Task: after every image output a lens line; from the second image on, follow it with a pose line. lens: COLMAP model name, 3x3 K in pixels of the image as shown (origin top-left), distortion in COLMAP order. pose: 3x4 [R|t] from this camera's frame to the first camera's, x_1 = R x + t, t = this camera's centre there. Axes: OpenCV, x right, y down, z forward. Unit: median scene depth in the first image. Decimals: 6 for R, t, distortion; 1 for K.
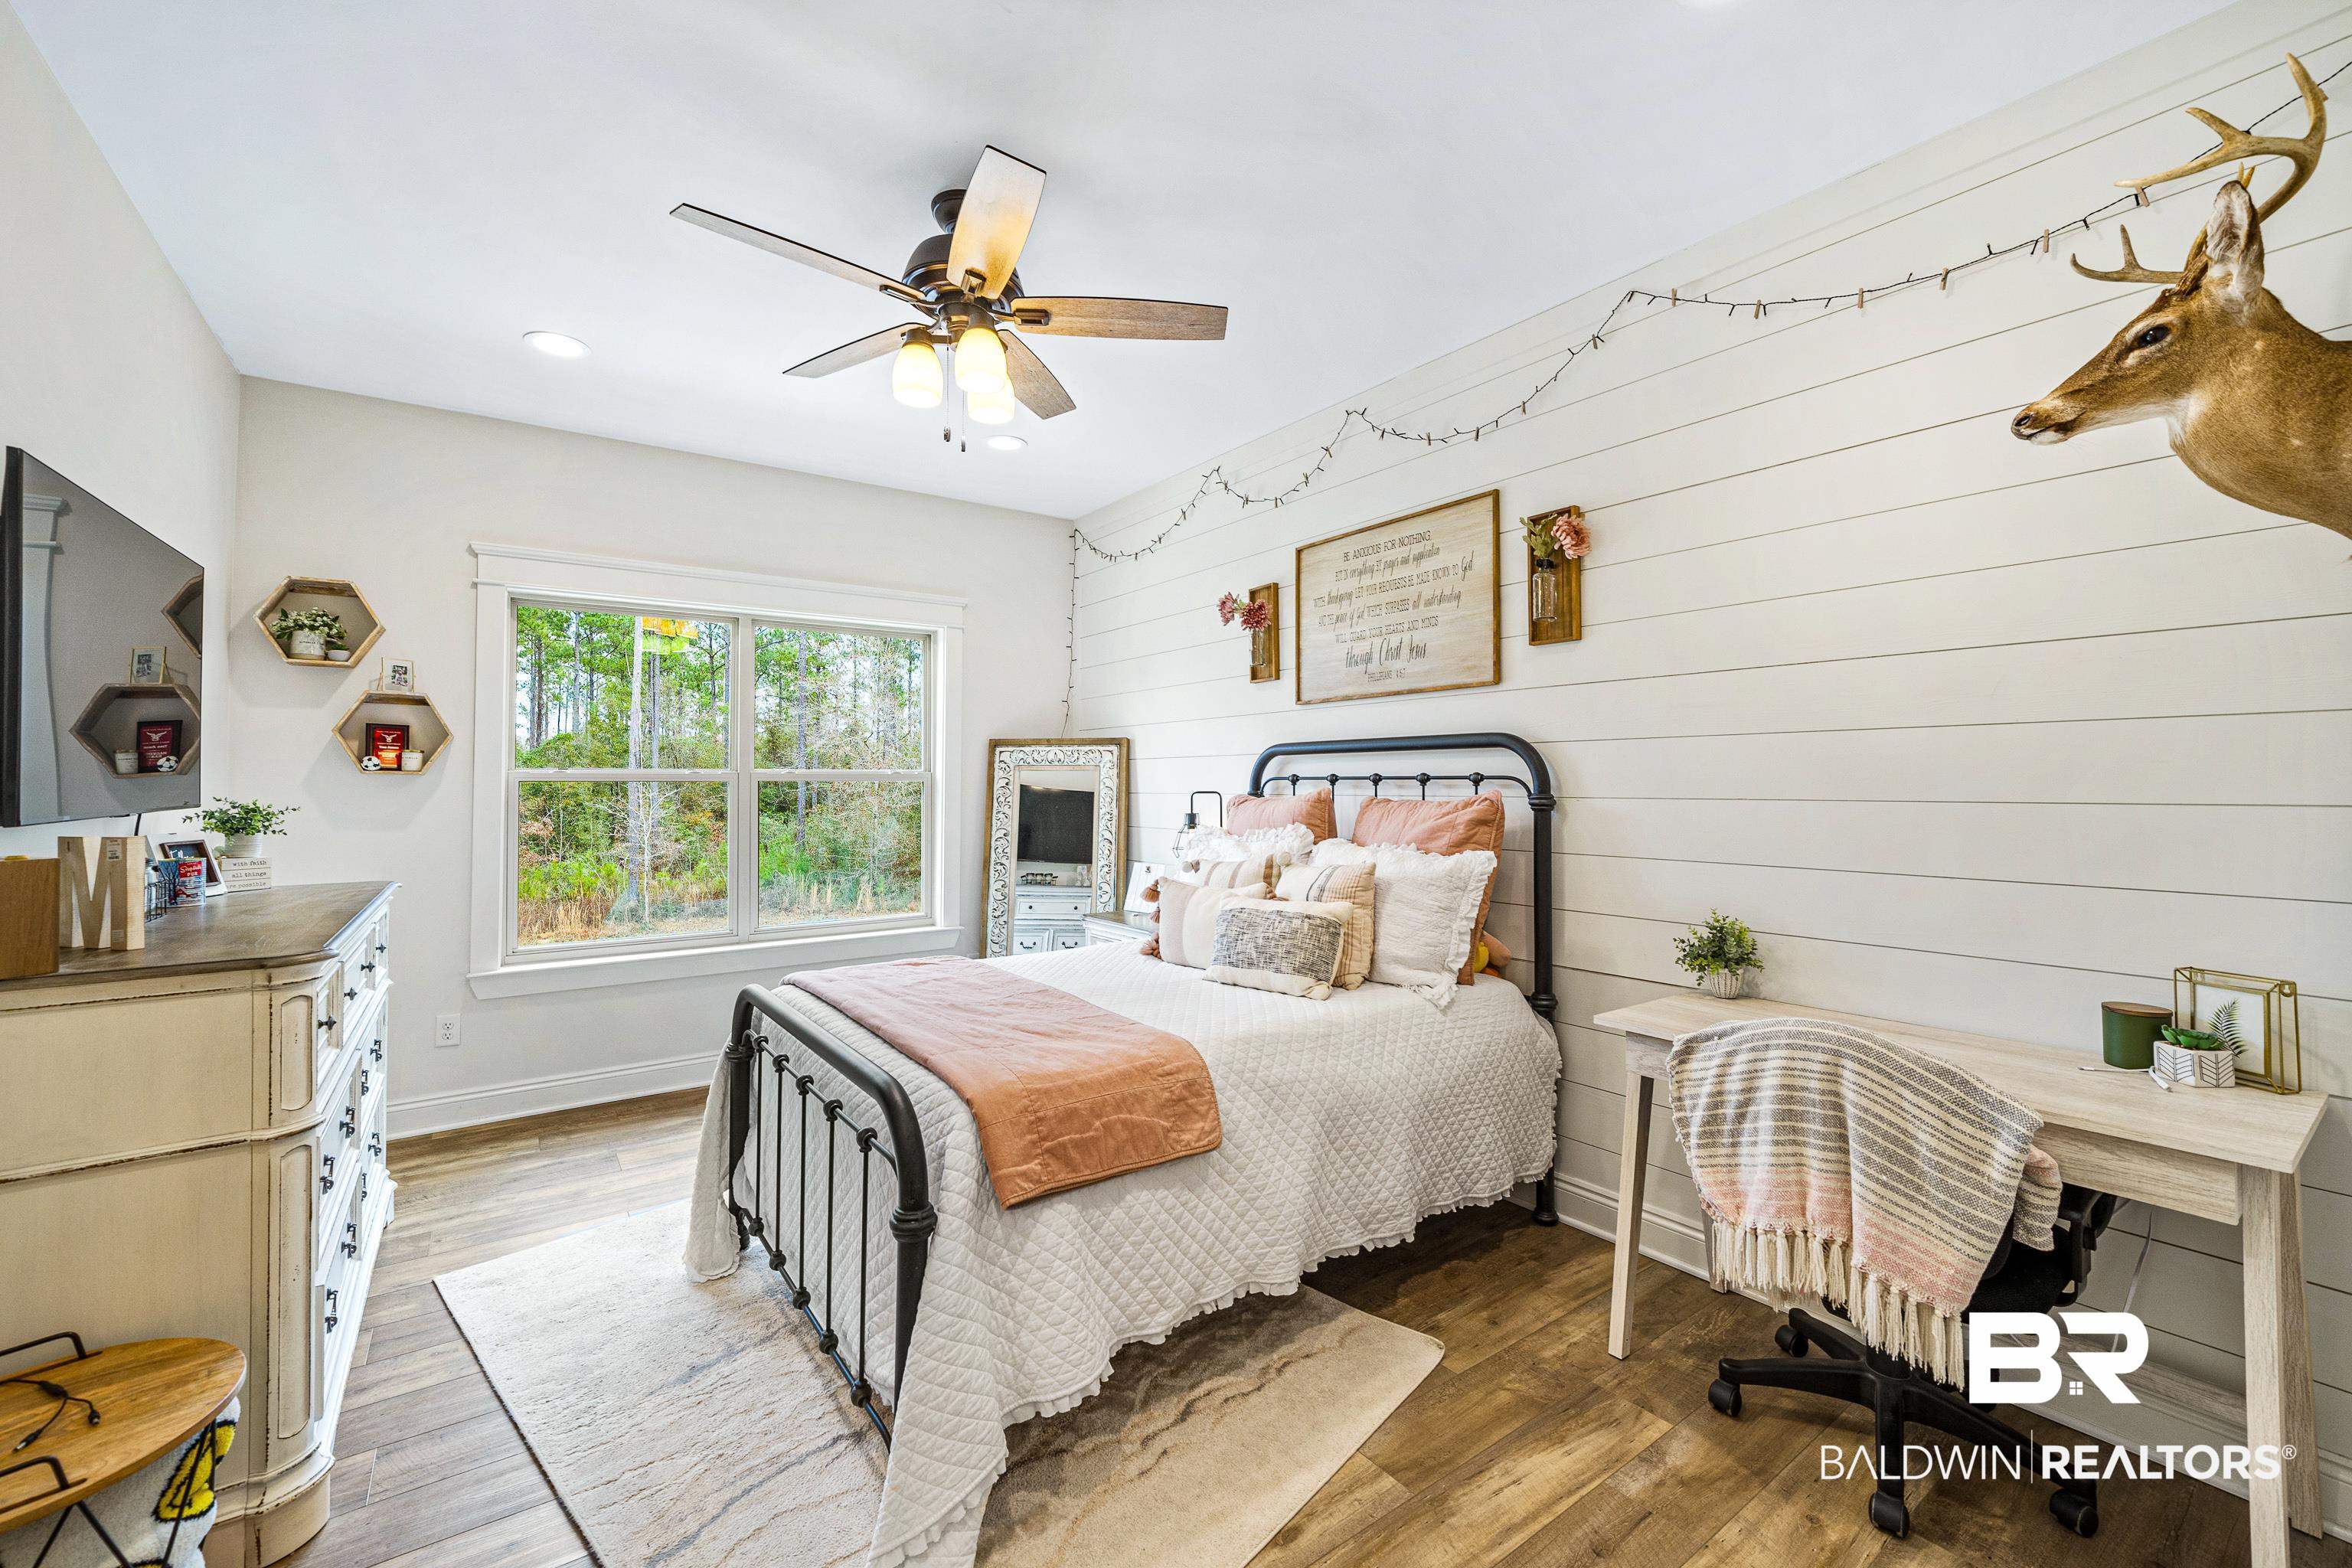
lens RADIAL K [[933.3, 0, 1181.2], [0, 933.3, 759.8], [0, 0, 1]] dist [-0.008805, 0.001217]
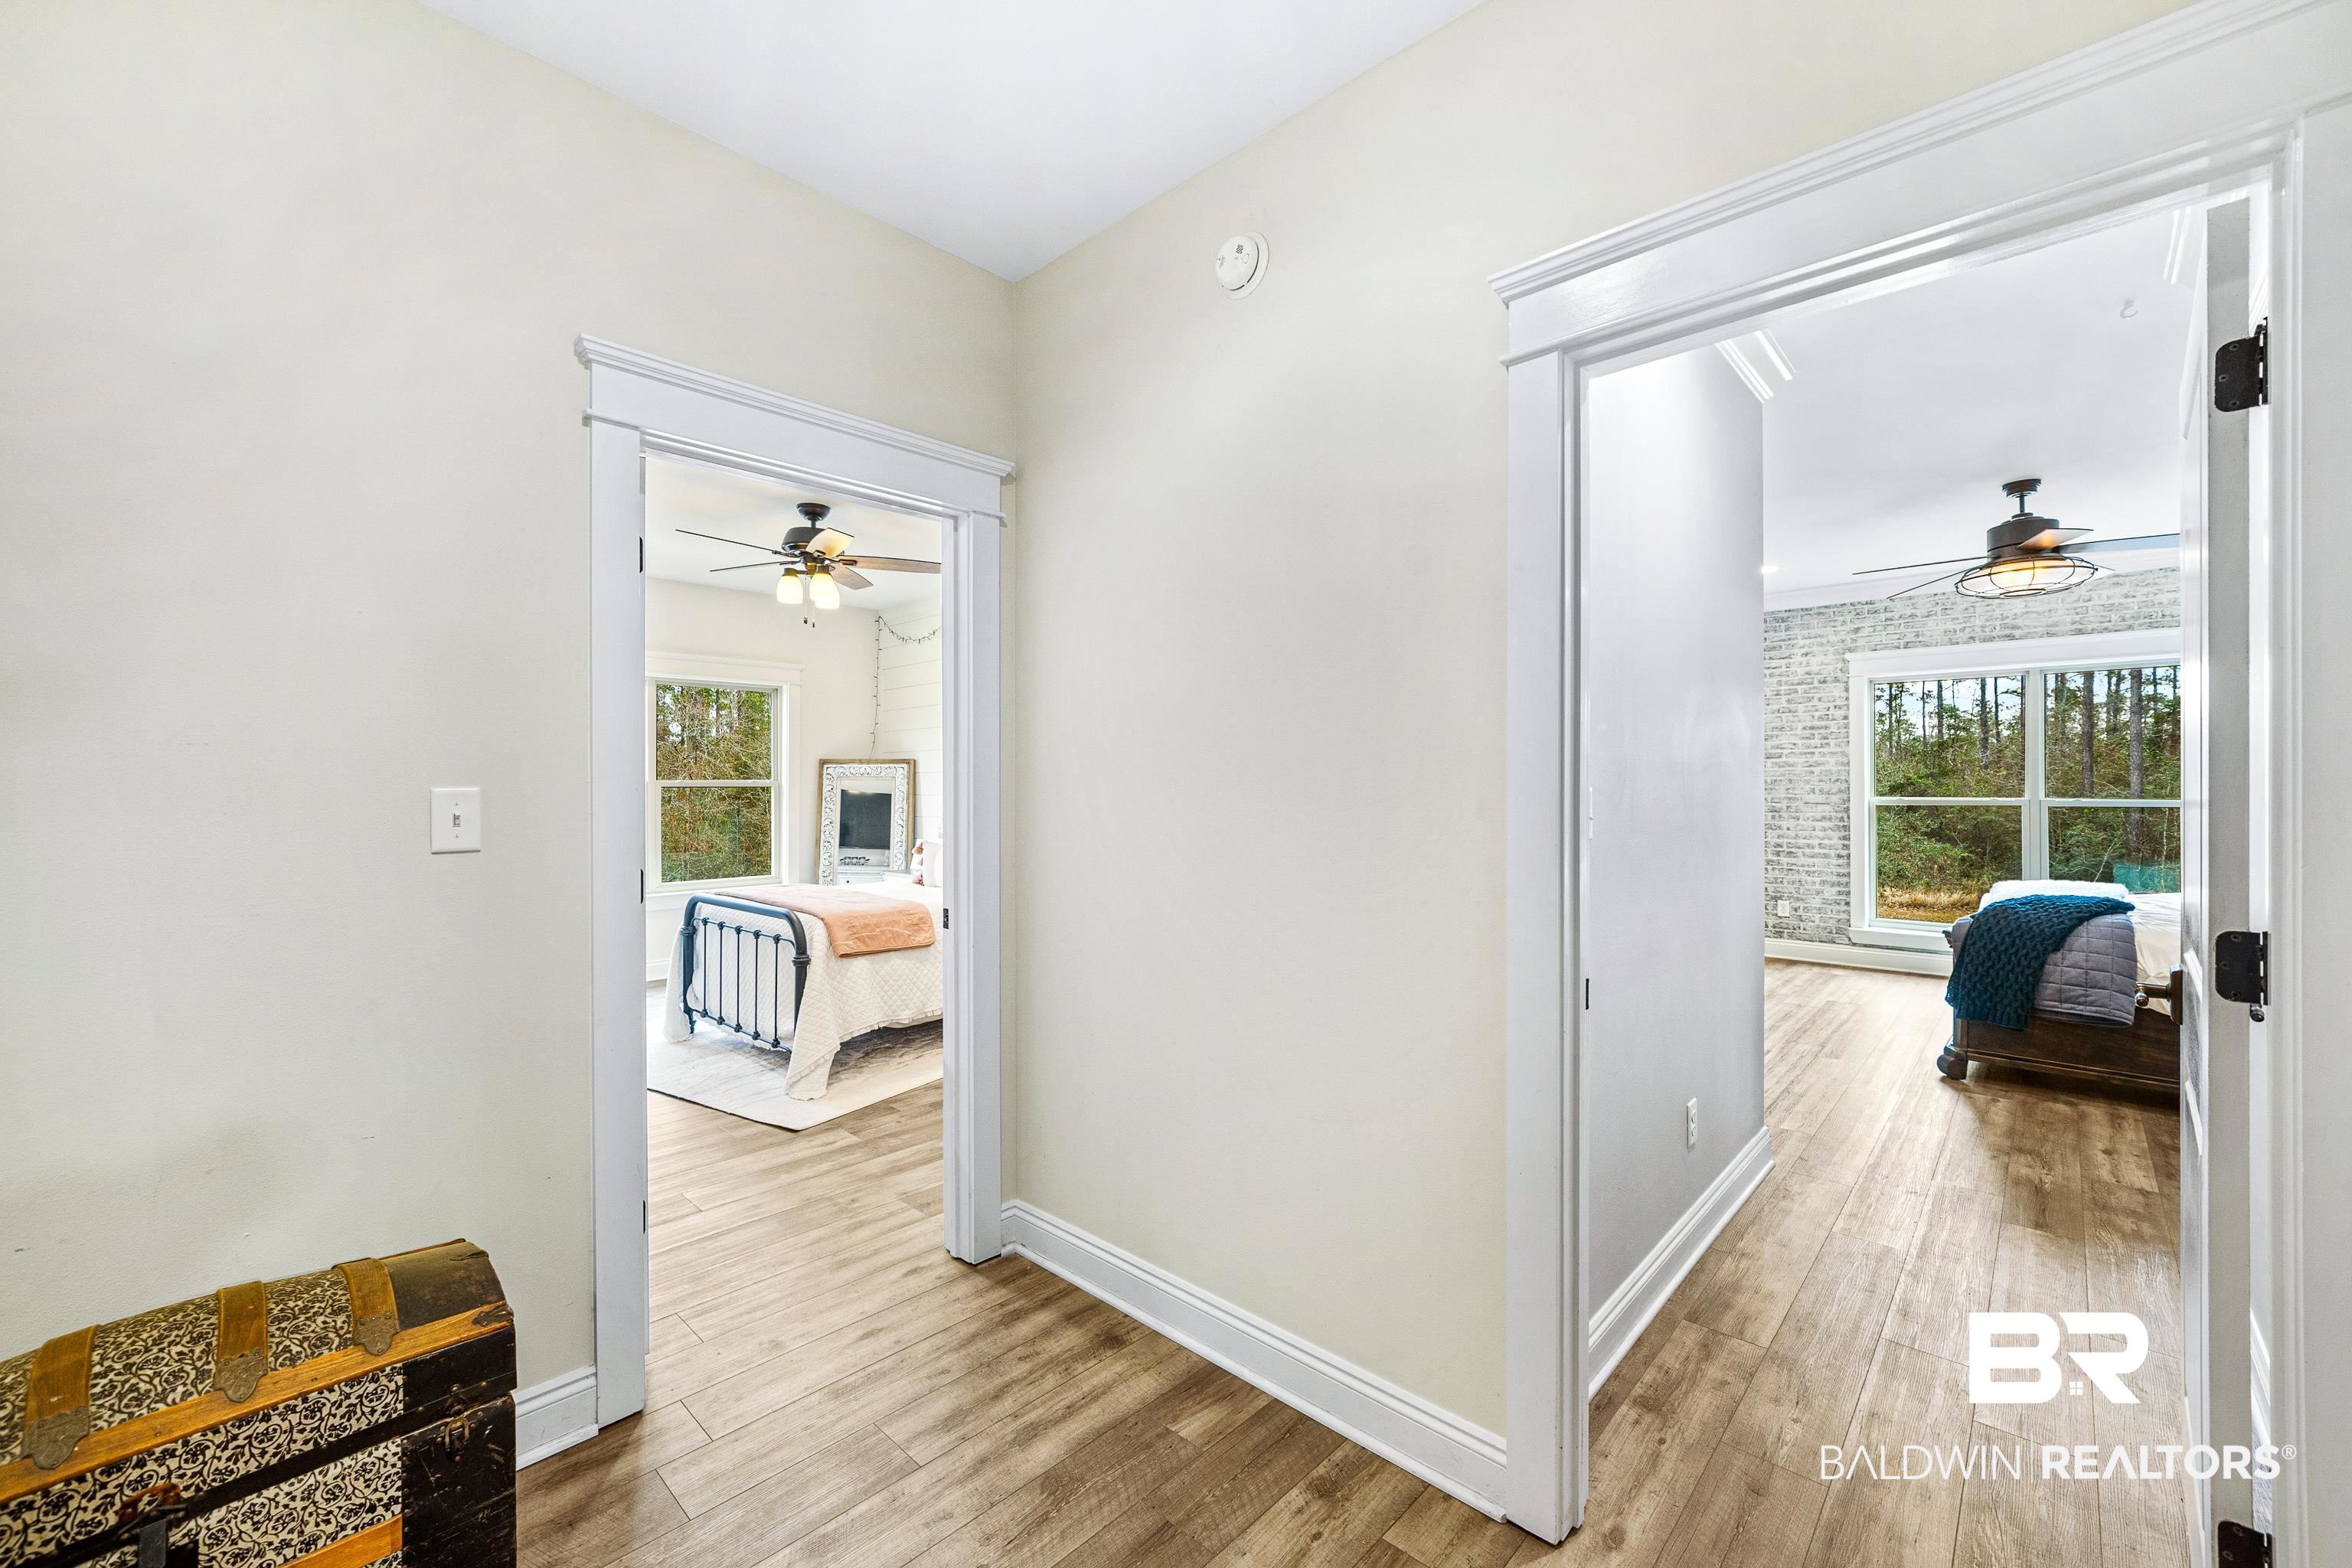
lens RADIAL K [[933.3, 0, 1176.3], [0, 933.3, 783.0], [0, 0, 1]] dist [-0.008805, 0.001217]
pose [[0.984048, 0.000330, 0.177902, 0.102877], [-0.003762, 0.999813, 0.018954, -0.016287], [-0.177863, -0.019321, 0.983866, -0.643026]]
